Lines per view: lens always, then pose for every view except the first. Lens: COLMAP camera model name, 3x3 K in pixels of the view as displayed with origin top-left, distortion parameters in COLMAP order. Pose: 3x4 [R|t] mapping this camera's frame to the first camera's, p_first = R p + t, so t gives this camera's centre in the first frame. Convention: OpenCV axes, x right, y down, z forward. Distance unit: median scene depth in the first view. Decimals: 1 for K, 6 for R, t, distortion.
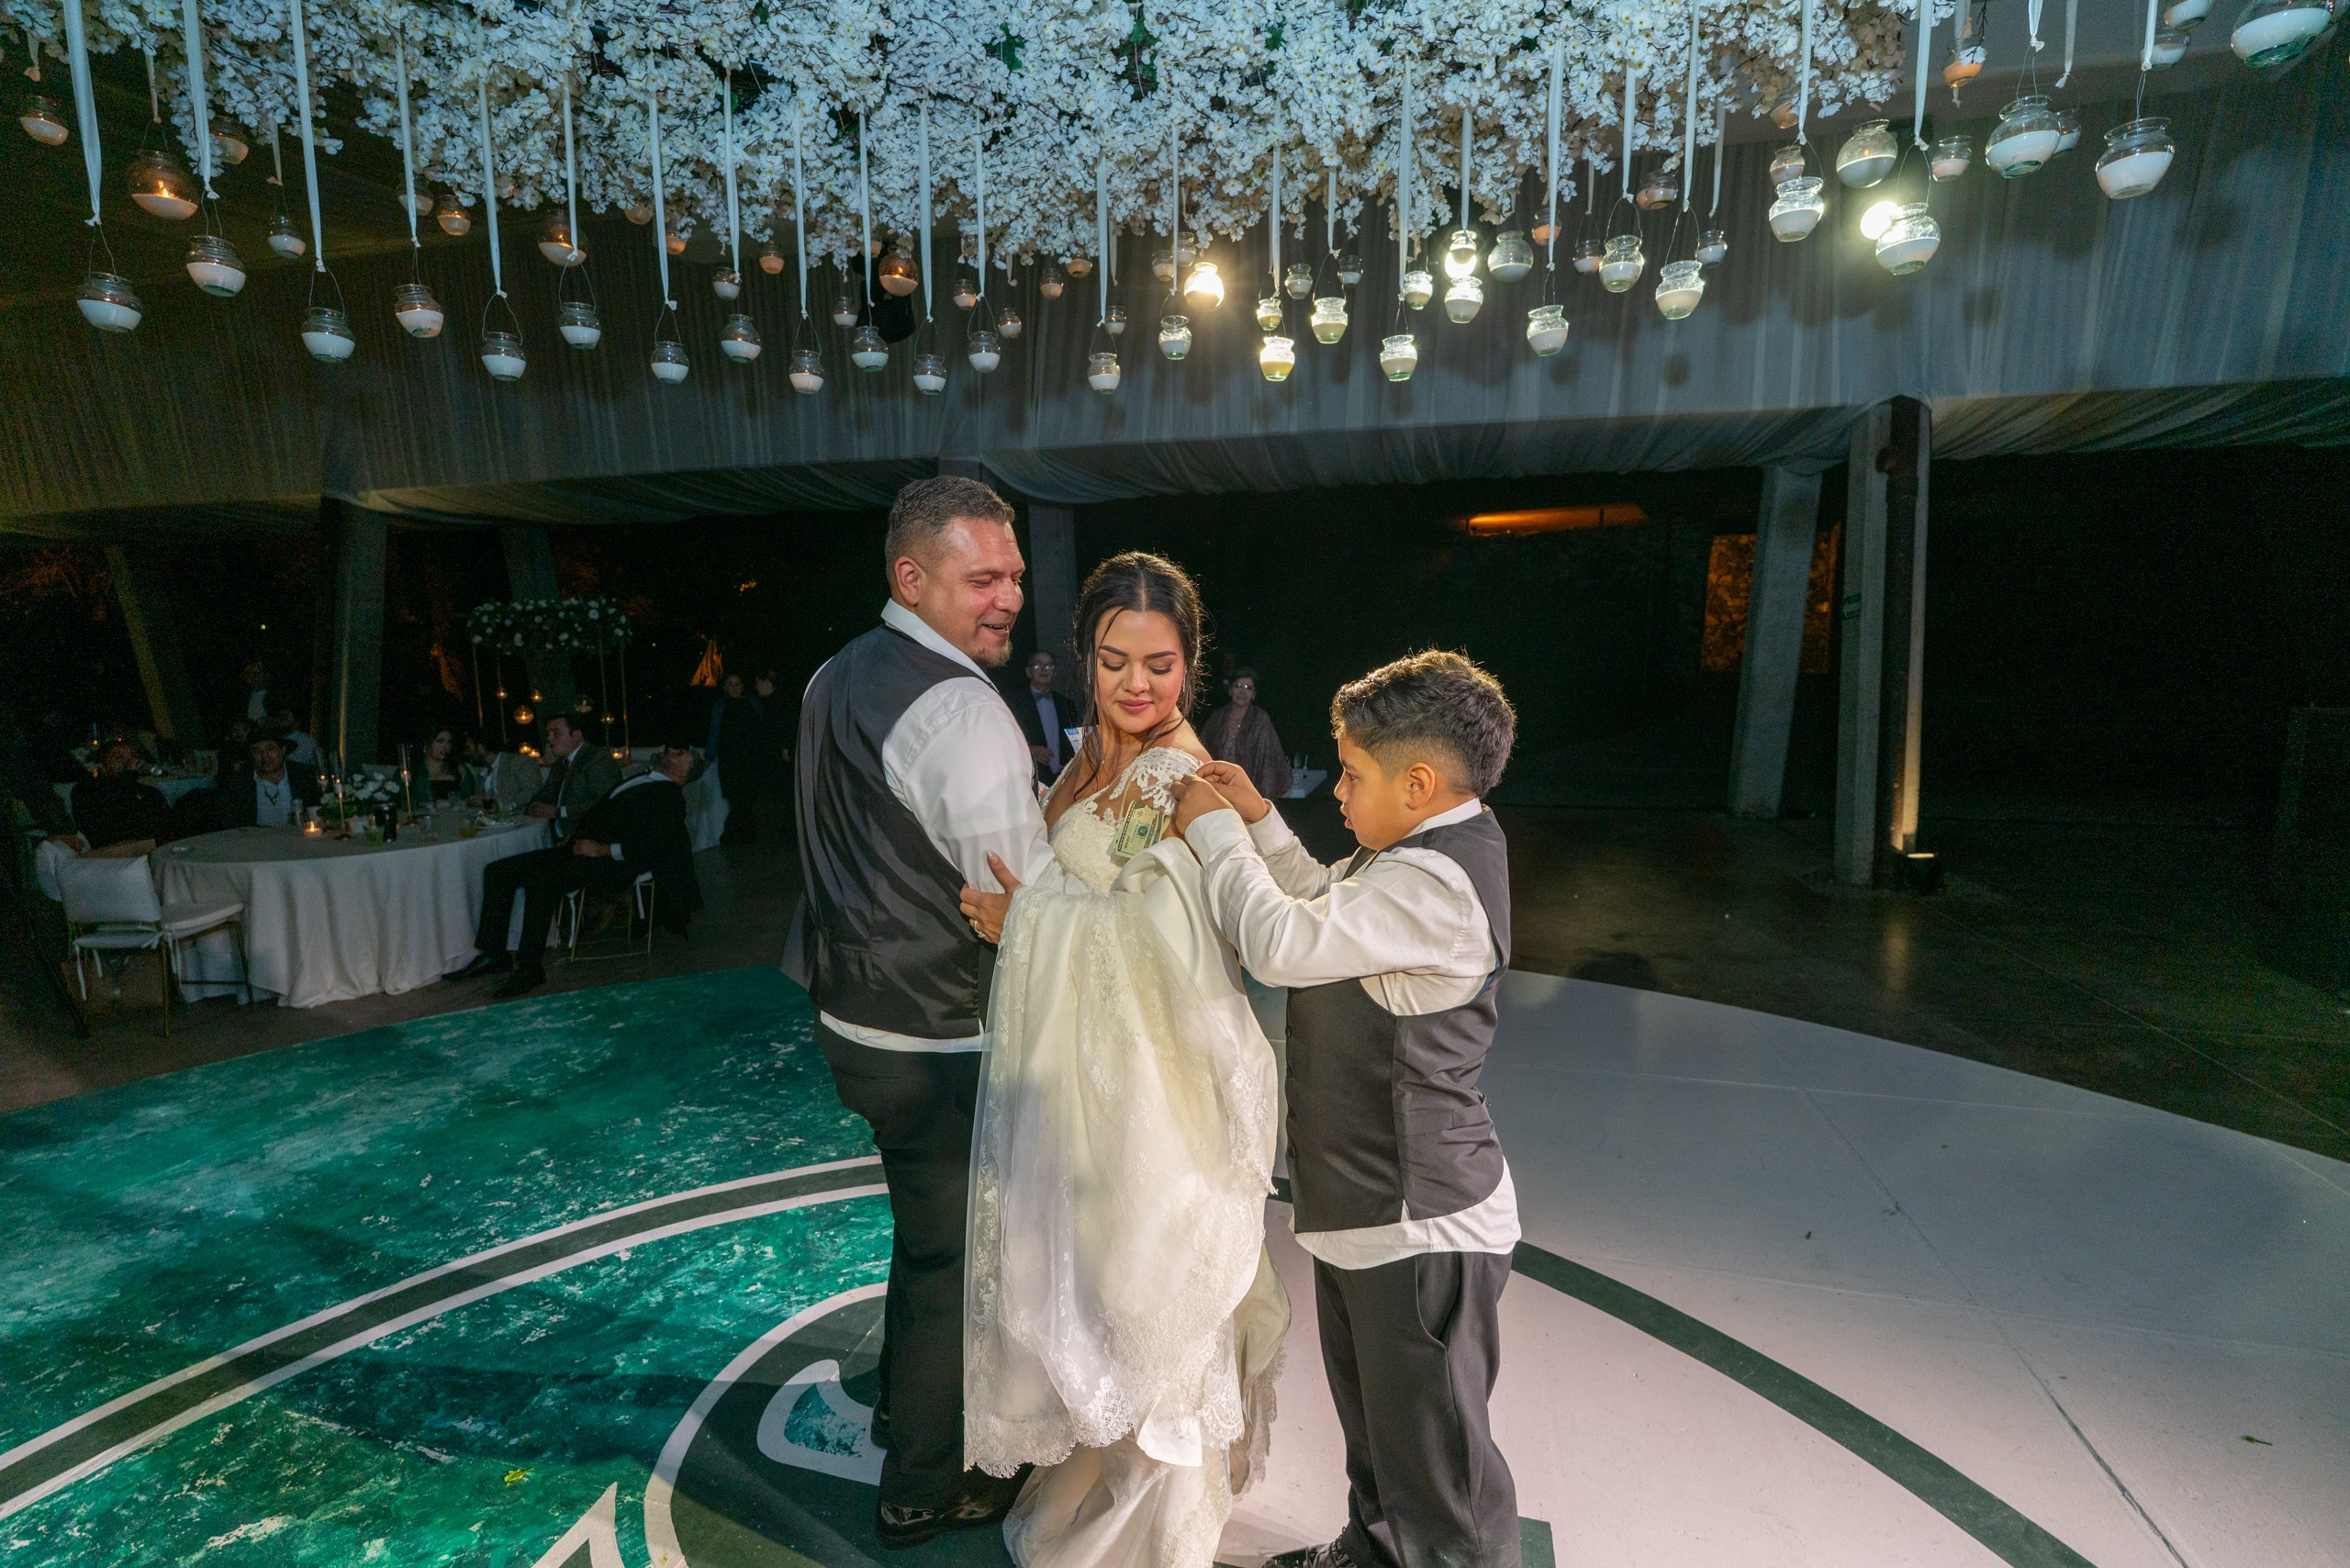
lens RADIAL K [[1016.4, 0, 1185.4], [0, 1016.4, 782.9], [0, 0, 1]] dist [-0.008185, 0.001633]
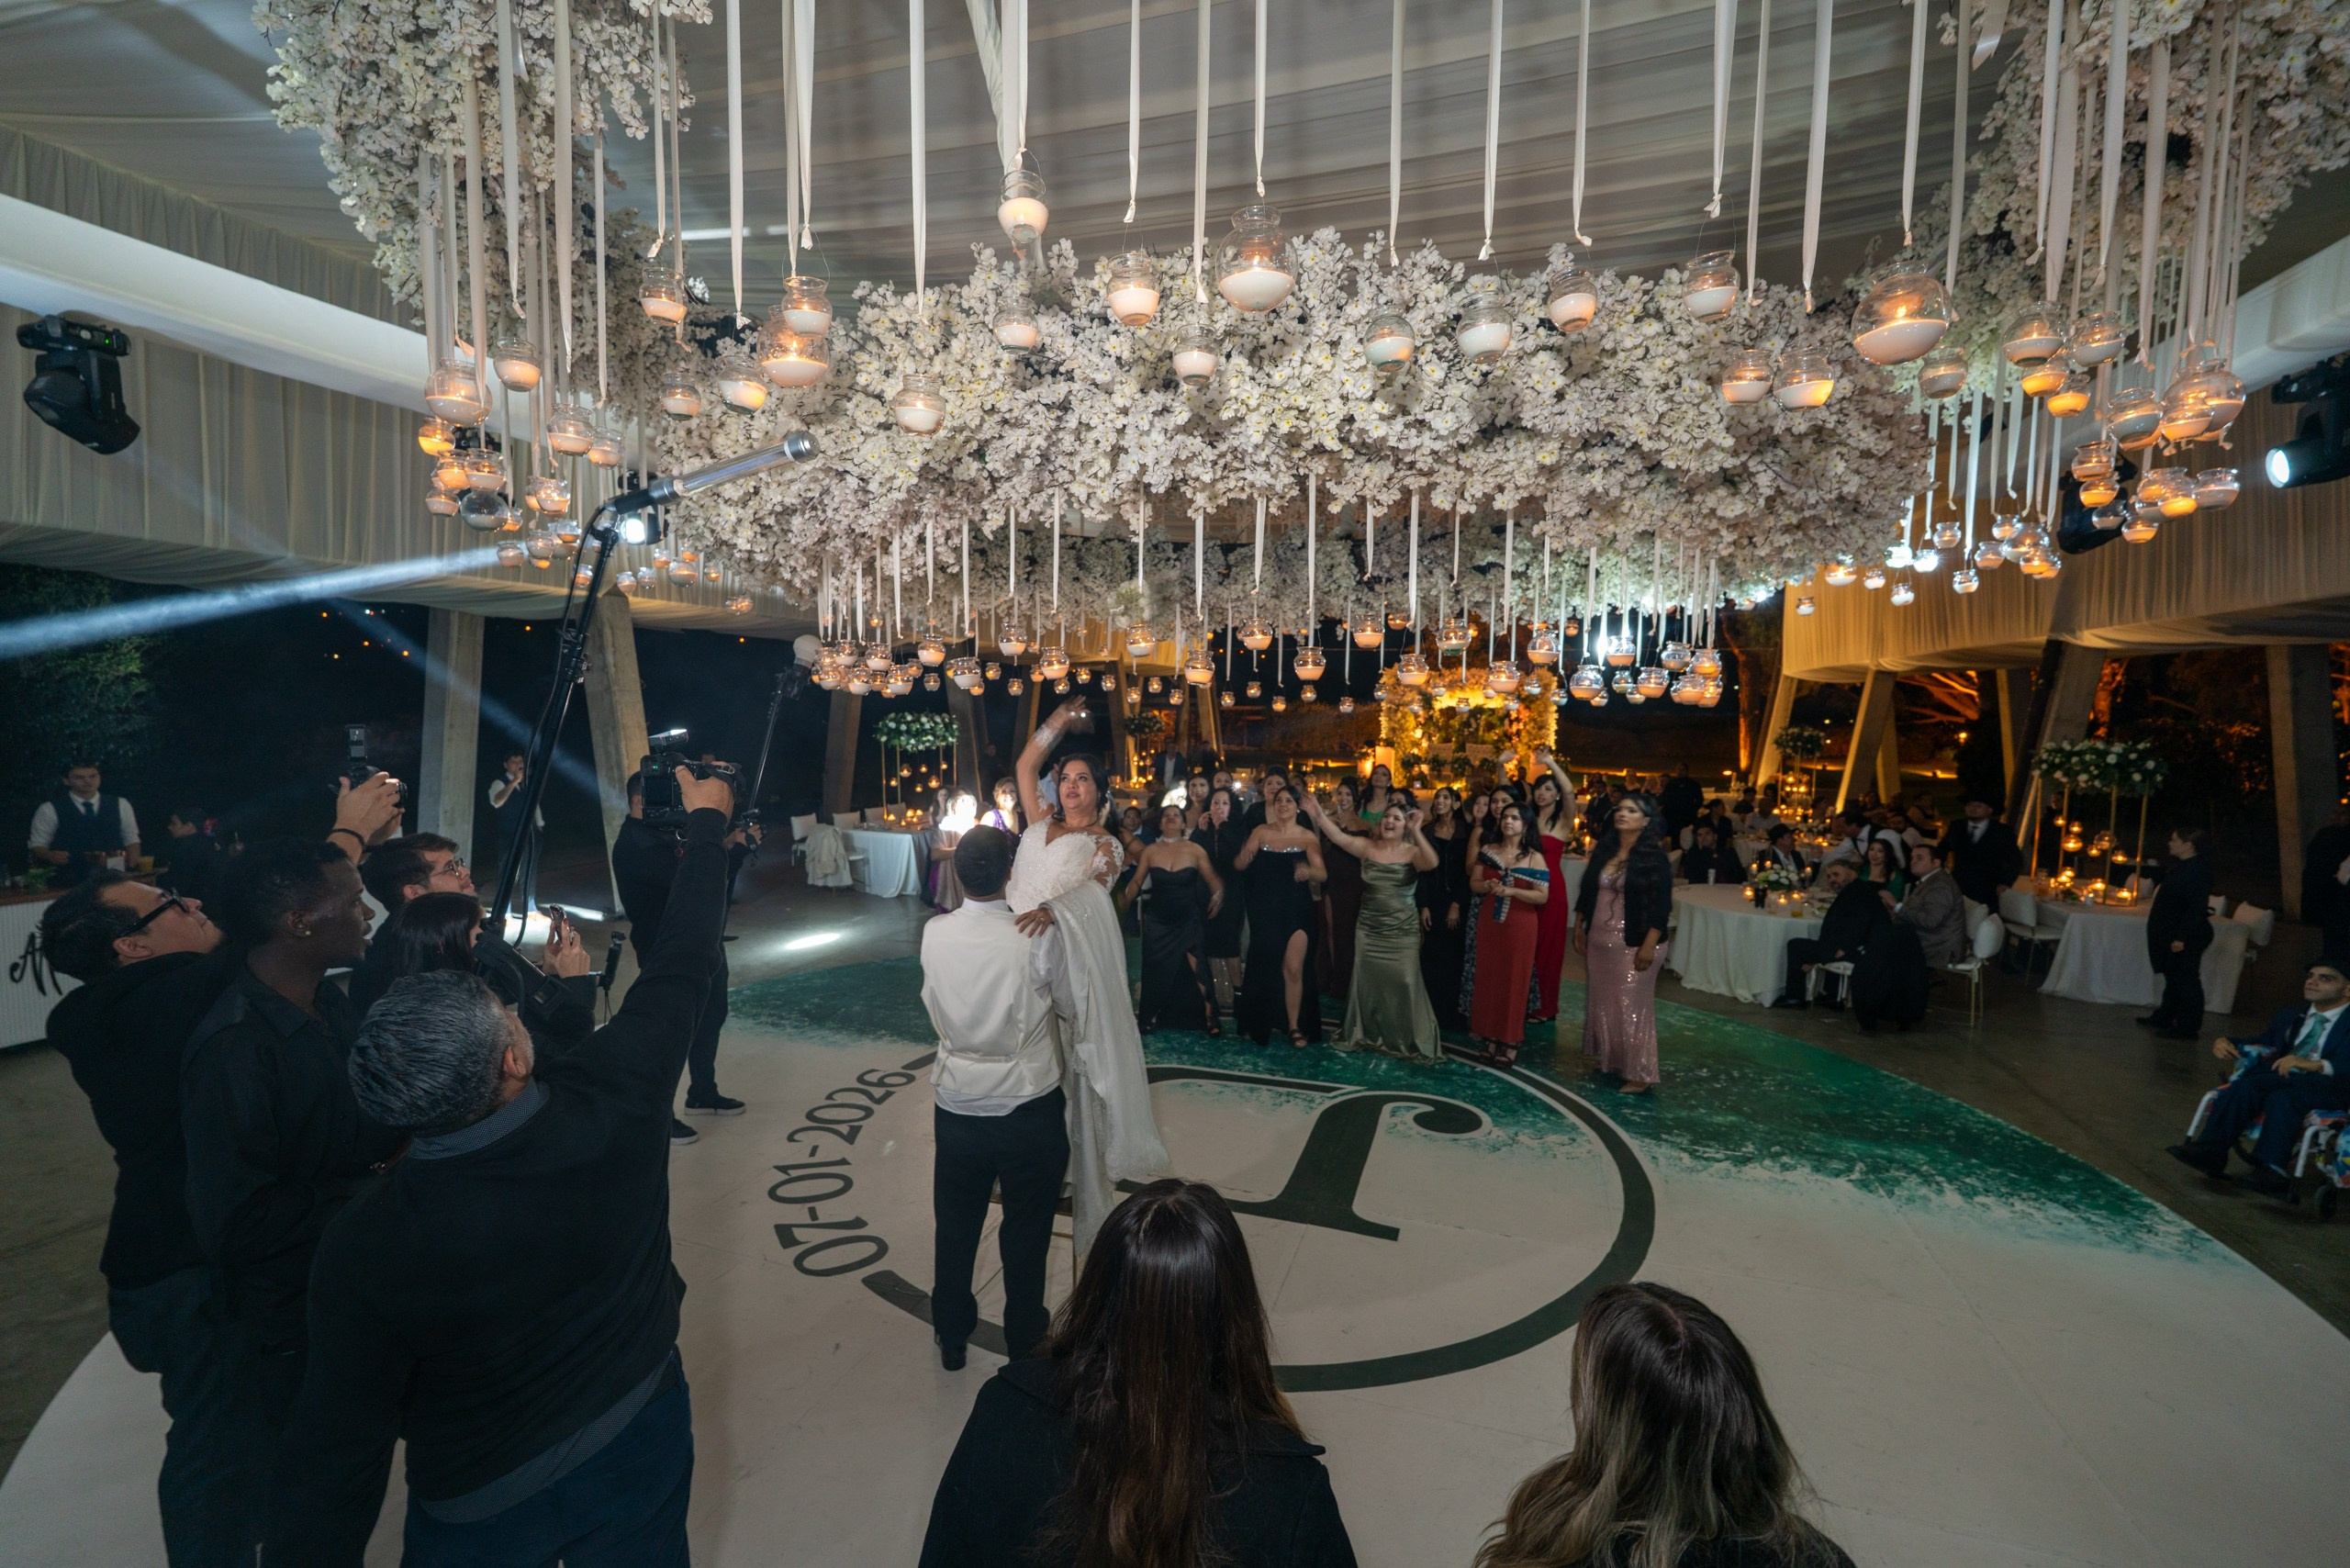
lens RADIAL K [[1016.4, 0, 1168.1], [0, 1016.4, 787.4], [0, 0, 1]] dist [-0.008185, 0.001633]
pose [[-0.069497, 0.084551, -0.993993, 1.643727], [-0.150020, 0.984185, 0.094205, -0.274283], [0.986237, 0.155666, -0.055713, 0.279258]]
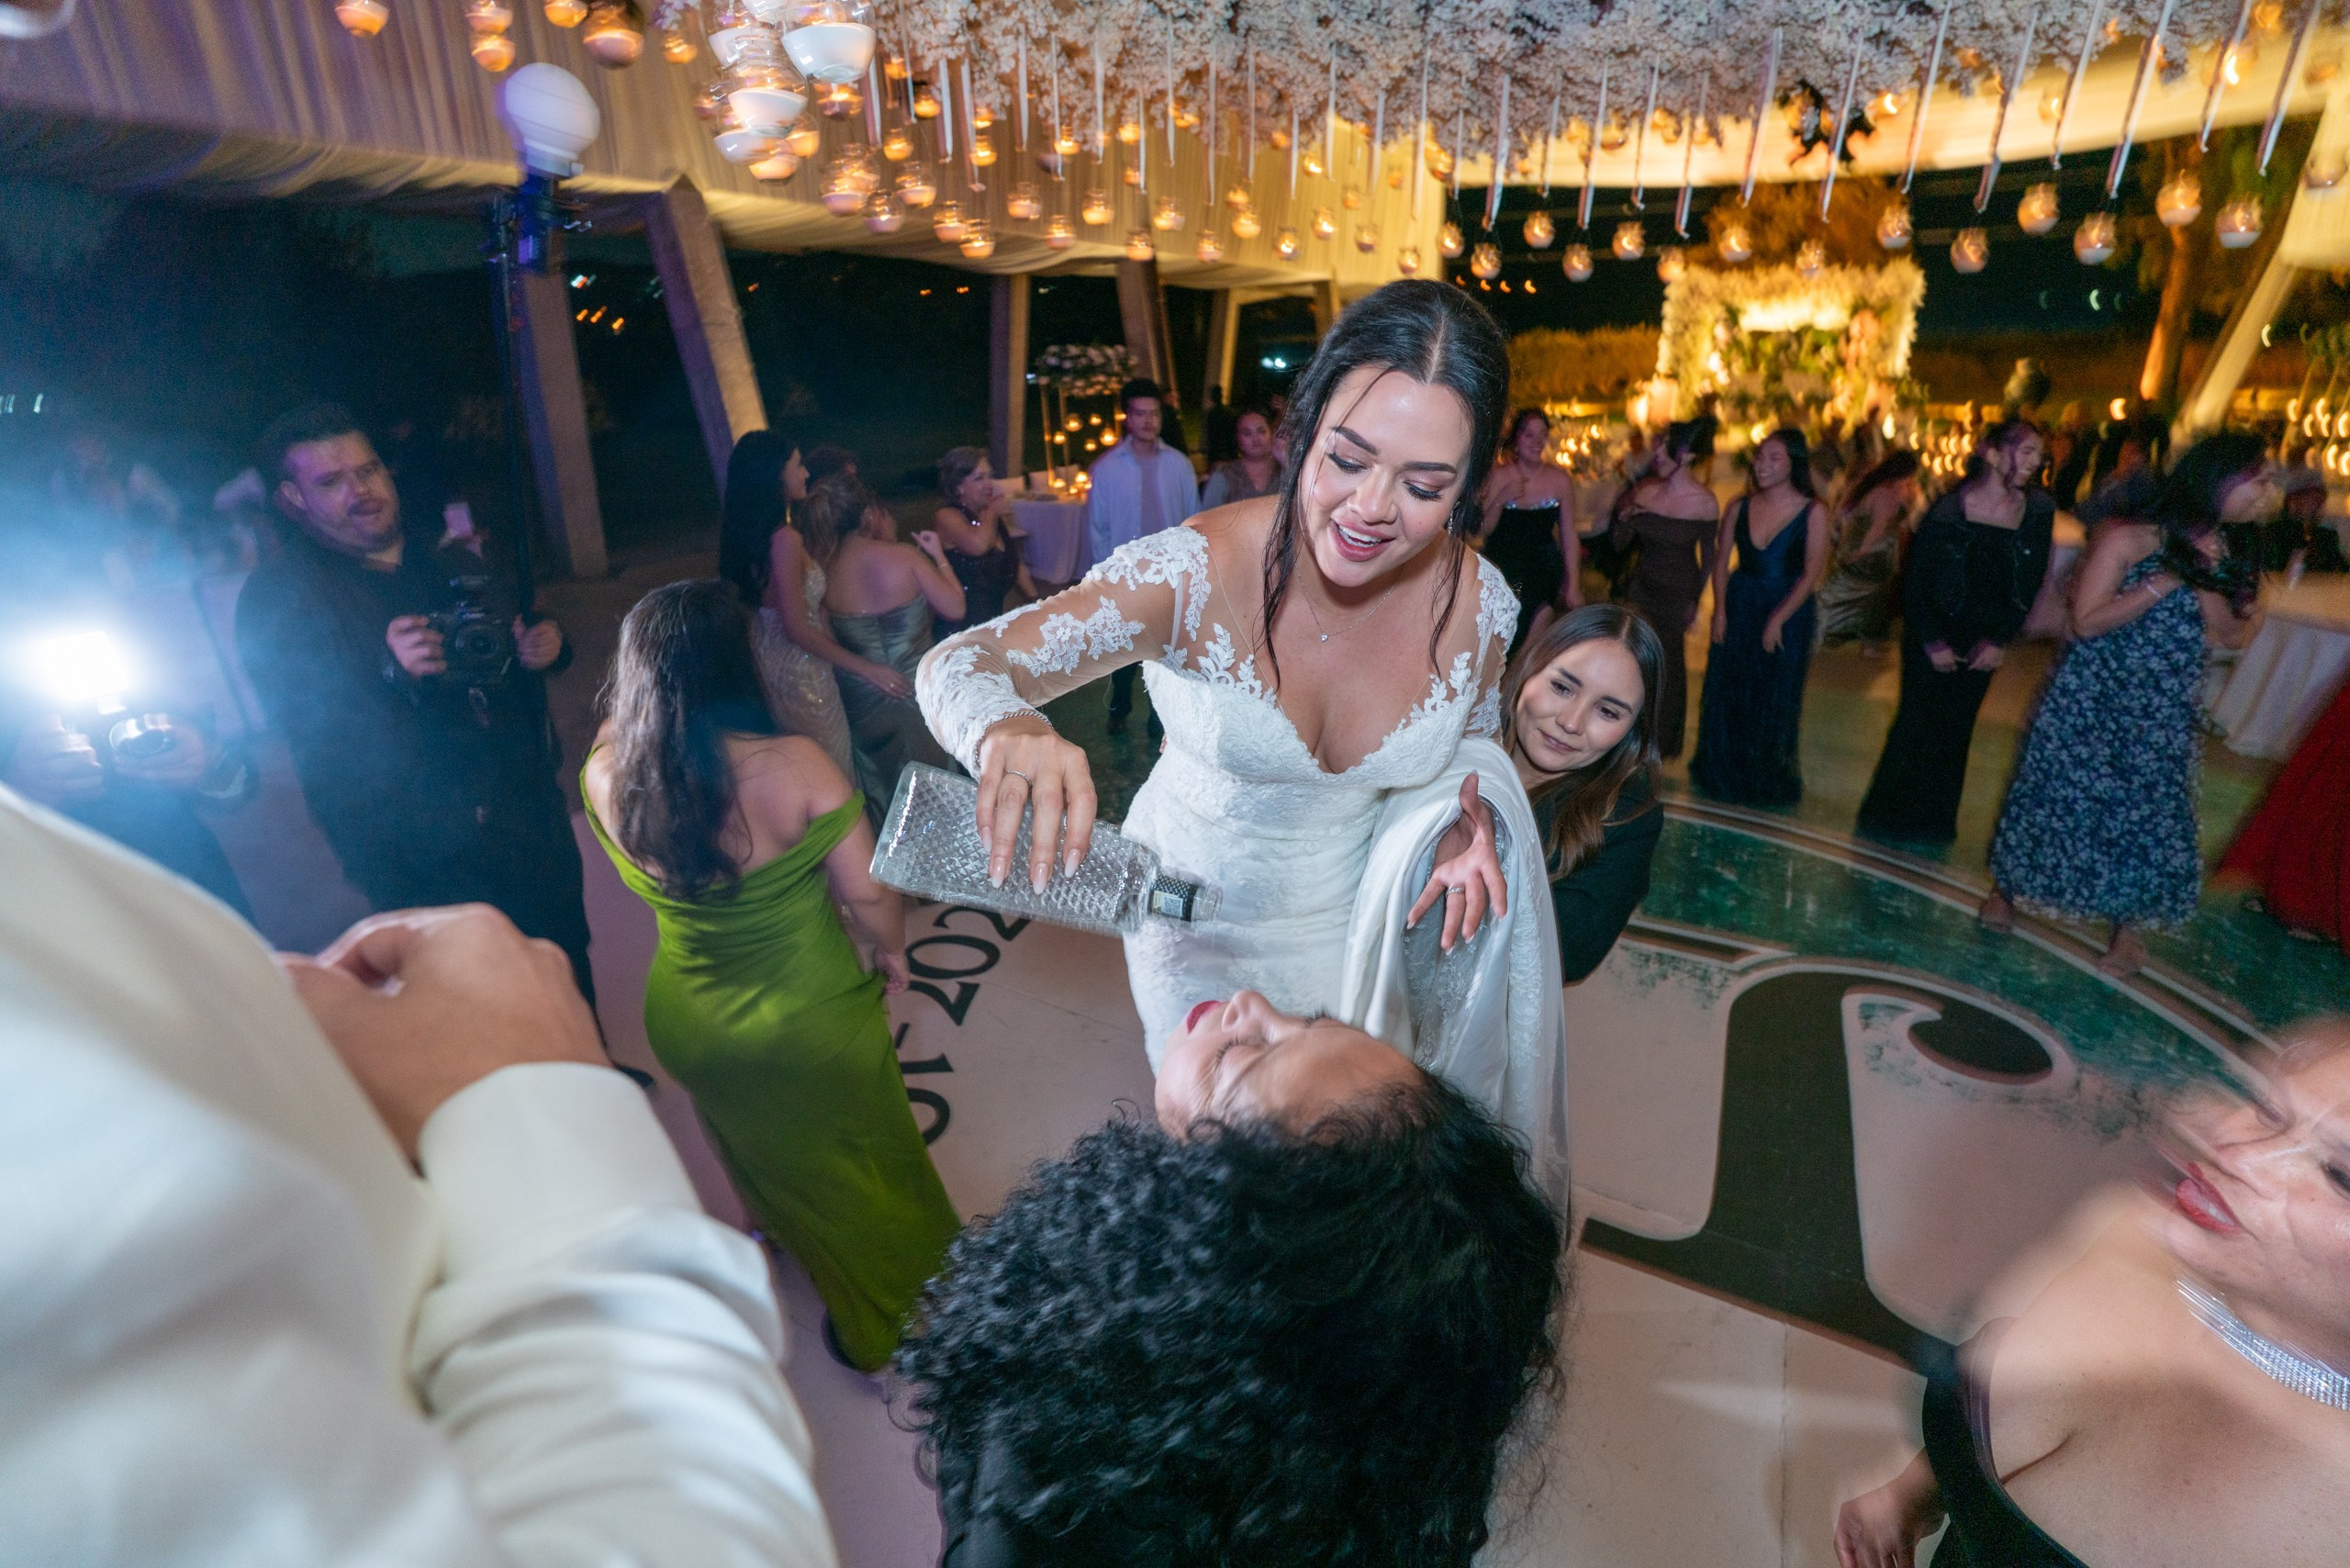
lens RADIAL K [[1016.4, 0, 1166.6], [0, 1016.4, 781.5], [0, 0, 1]] dist [-0.008185, 0.001633]
pose [[-0.251691, 0.386560, -0.887256, 0.821093], [-0.111496, 0.899083, 0.423342, -0.160903], [0.961364, 0.205477, -0.183191, 0.107507]]
